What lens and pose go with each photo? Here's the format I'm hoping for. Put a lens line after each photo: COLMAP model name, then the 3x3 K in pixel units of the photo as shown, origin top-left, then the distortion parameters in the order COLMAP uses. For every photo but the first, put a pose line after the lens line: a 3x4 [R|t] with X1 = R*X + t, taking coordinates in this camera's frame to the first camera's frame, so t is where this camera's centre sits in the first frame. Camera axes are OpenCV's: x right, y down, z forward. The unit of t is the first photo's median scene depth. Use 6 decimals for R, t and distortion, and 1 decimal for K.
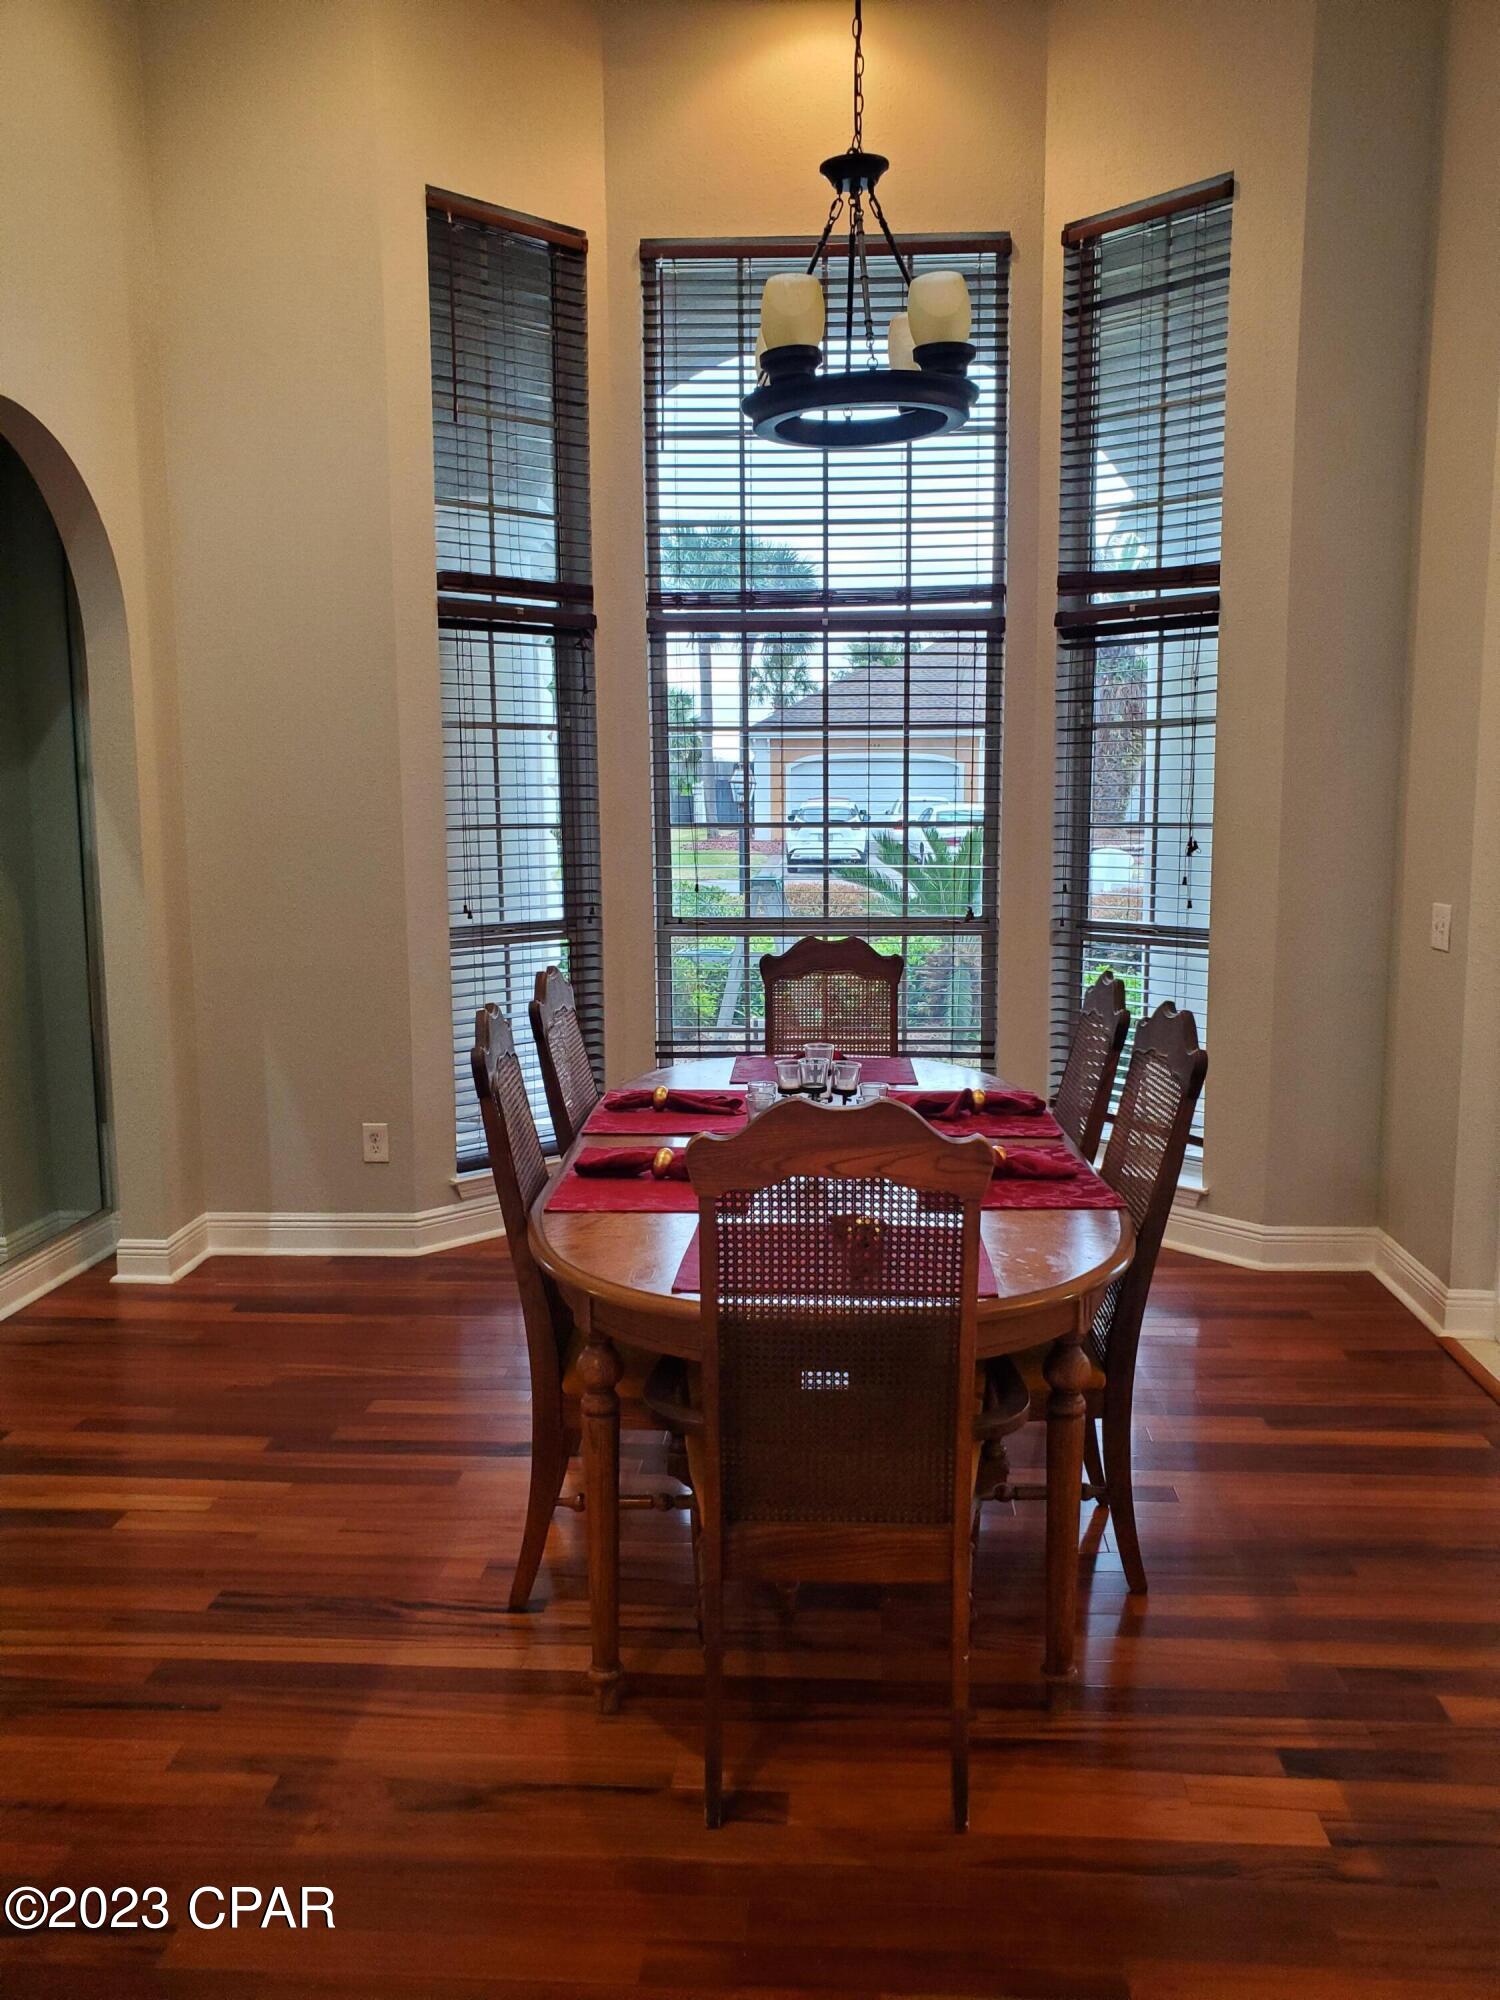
lens RADIAL K [[1565.4, 0, 750.0], [0, 1565.4, 1000.0], [0, 0, 1]] dist [0.004149, 0.005037]
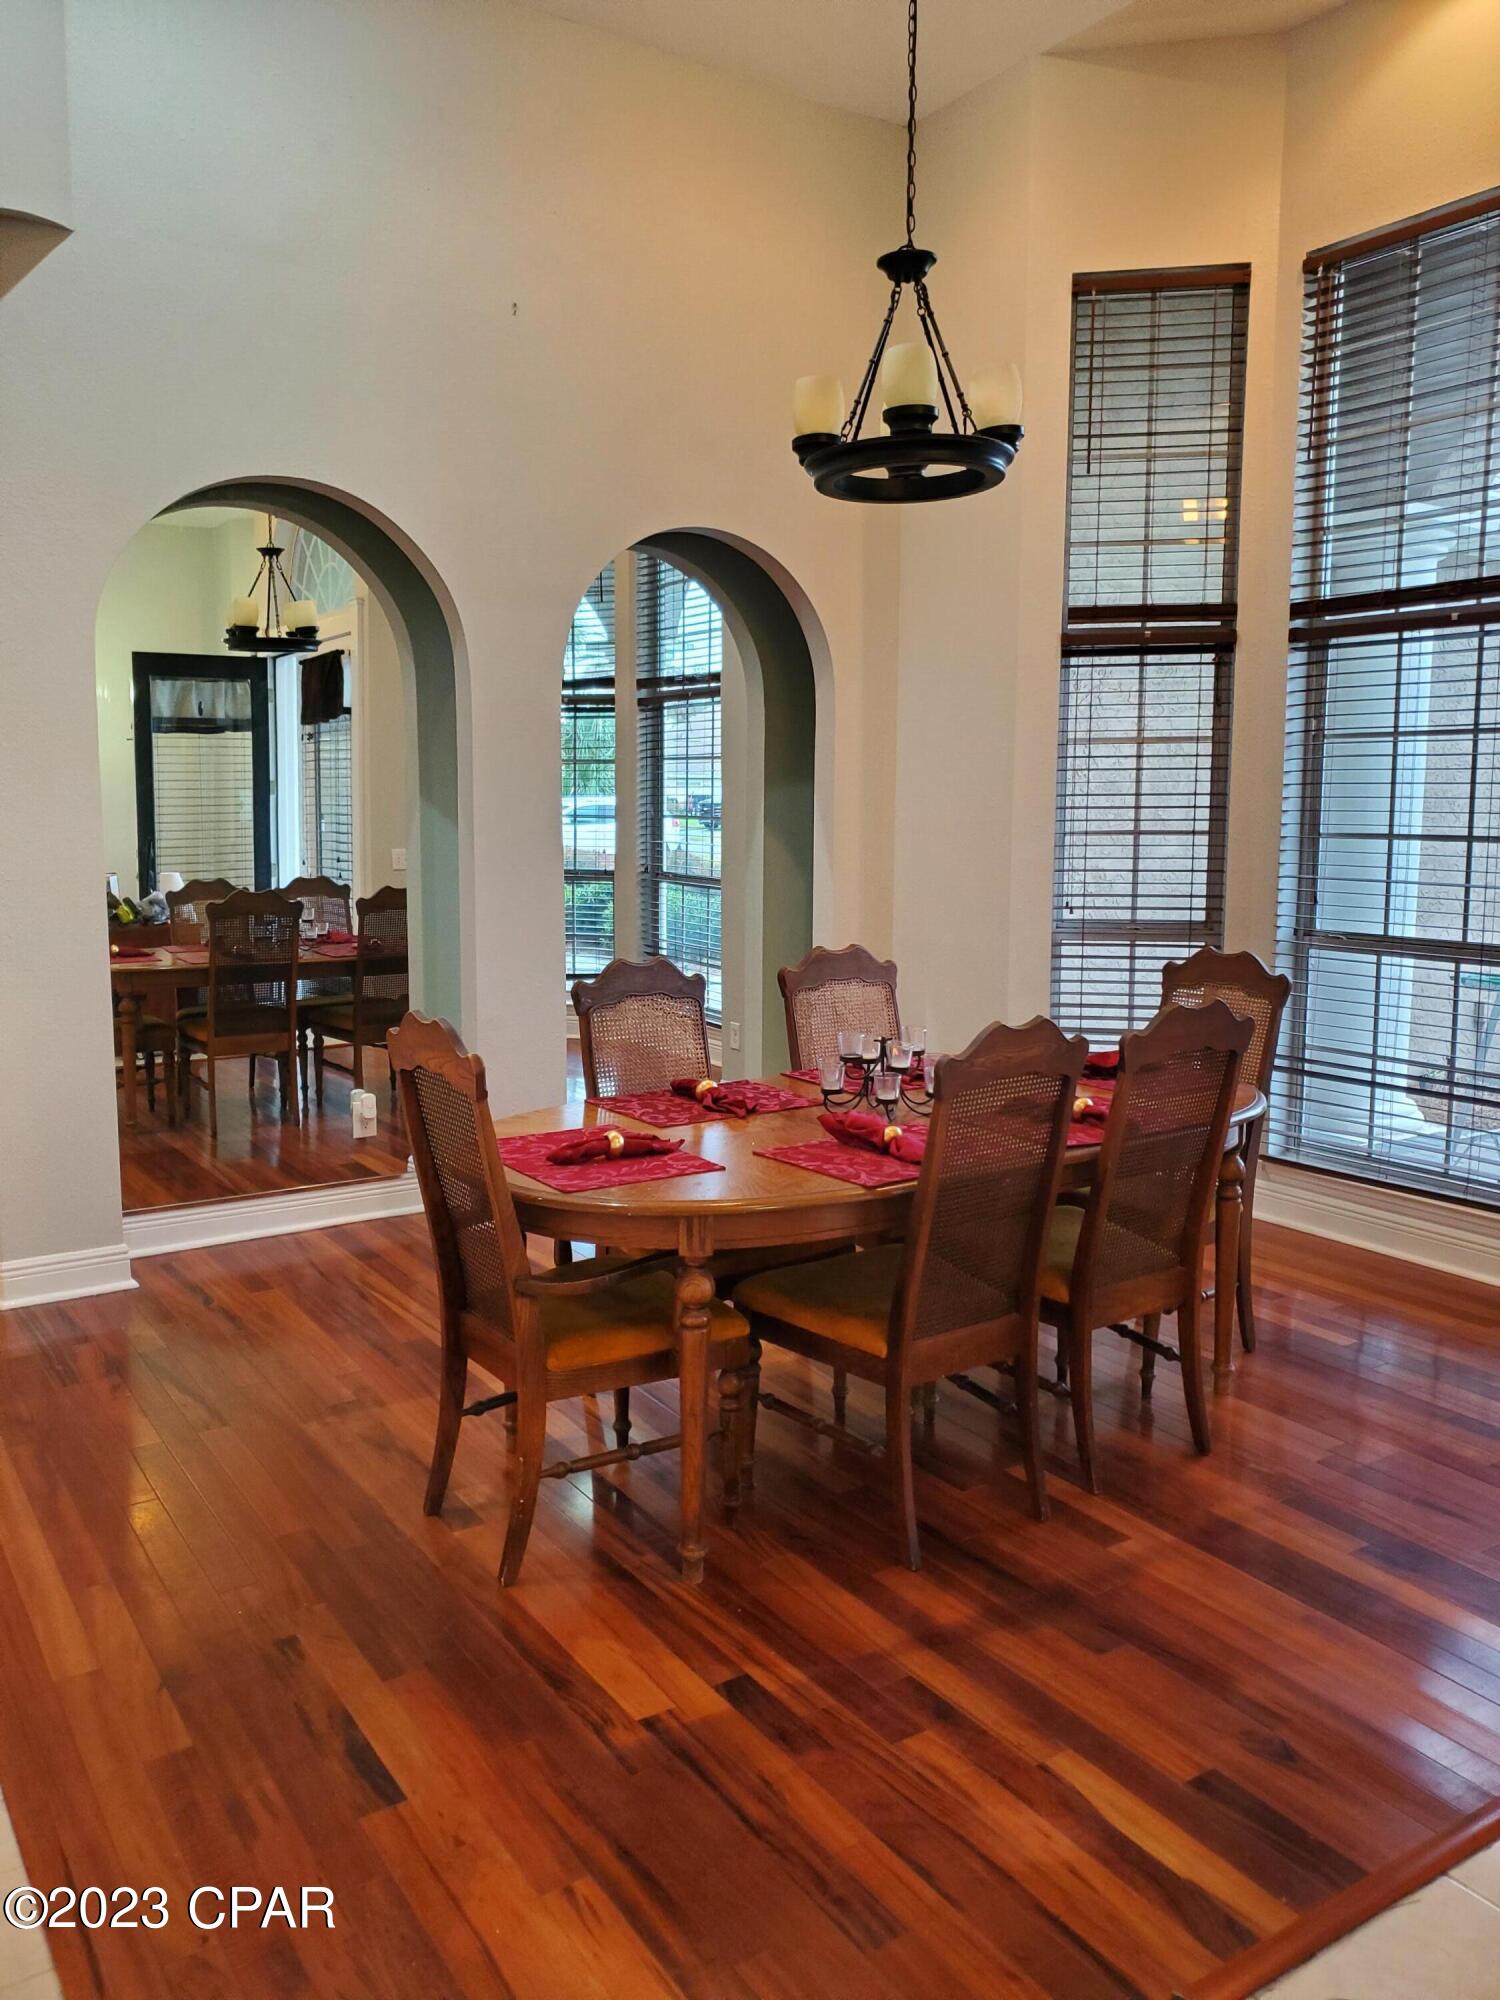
lens RADIAL K [[1517.1, 0, 750.0], [0, 1517.1, 1000.0], [0, 0, 1]] dist [-0.006494, -0.002986]
pose [[0.593172, 0.111987, -0.797249, 0.595739], [-0.099553, 0.992881, 0.065397, -0.040621], [0.798897, 0.040577, 0.600097, 0.166852]]
